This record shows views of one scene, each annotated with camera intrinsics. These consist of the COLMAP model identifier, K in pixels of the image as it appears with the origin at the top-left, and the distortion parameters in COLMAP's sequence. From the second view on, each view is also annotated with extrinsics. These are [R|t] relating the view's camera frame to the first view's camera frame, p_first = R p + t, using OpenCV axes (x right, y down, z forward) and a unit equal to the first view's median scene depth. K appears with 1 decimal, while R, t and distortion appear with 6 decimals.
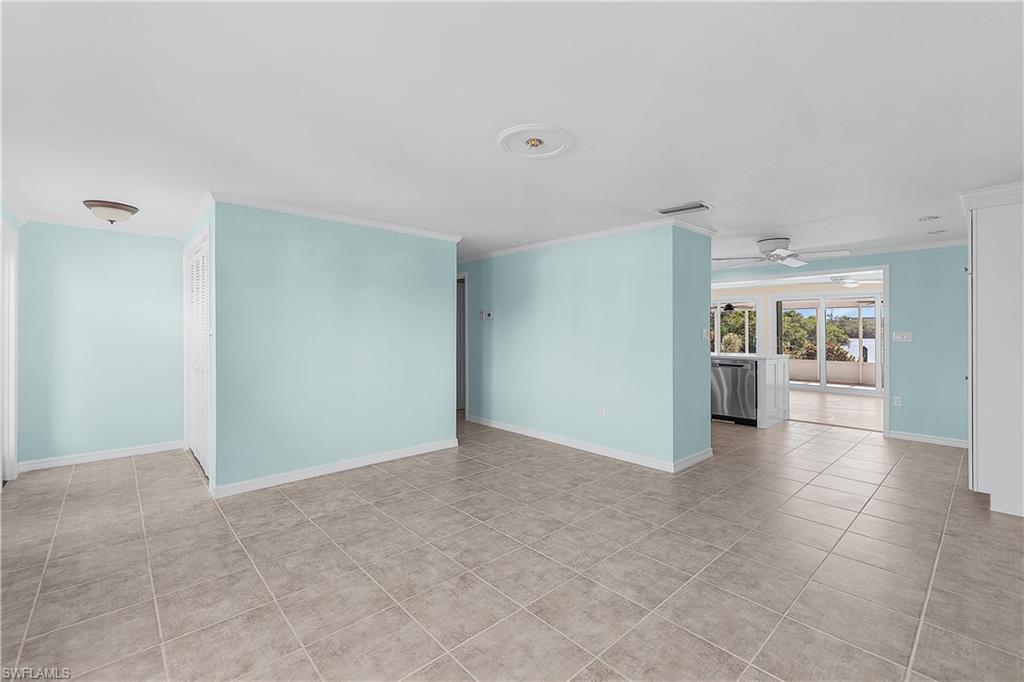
lens RADIAL K [[440.2, 0, 510.6], [0, 440.2, 333.1], [0, 0, 1]] dist [0.001764, 0.000441]
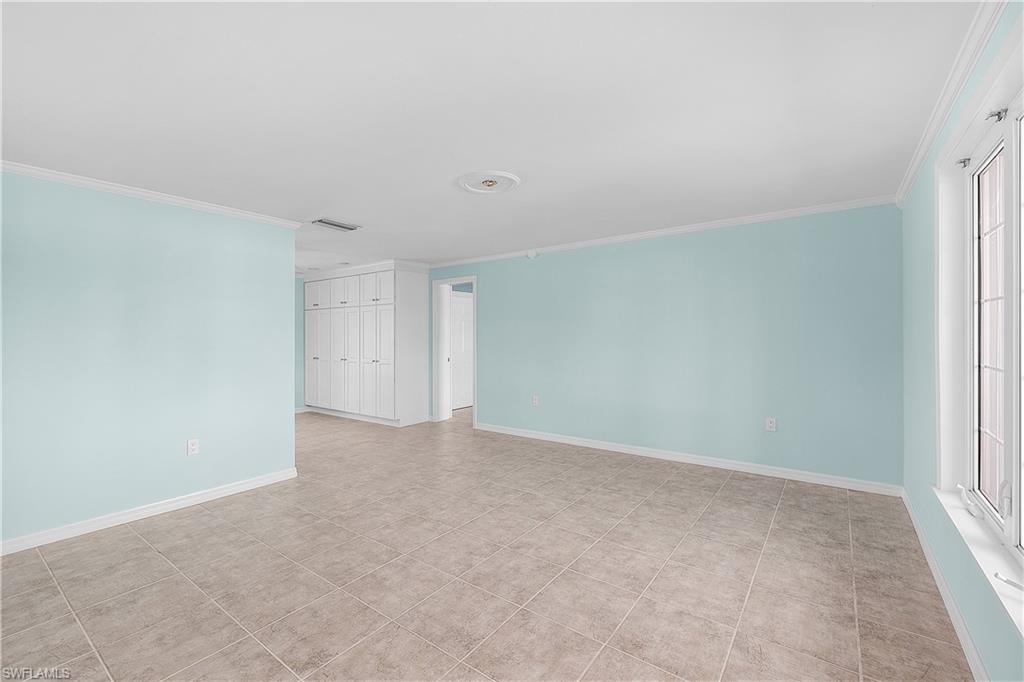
lens RADIAL K [[440.2, 0, 512.8], [0, 440.2, 338.1], [0, 0, 1]] dist [0.001764, 0.000441]
pose [[-0.201437, -0.010650, 0.979443, -0.996084], [0.010974, 0.999854, 0.013129, -0.009293], [-0.979440, 0.013393, -0.201291, 0.997391]]
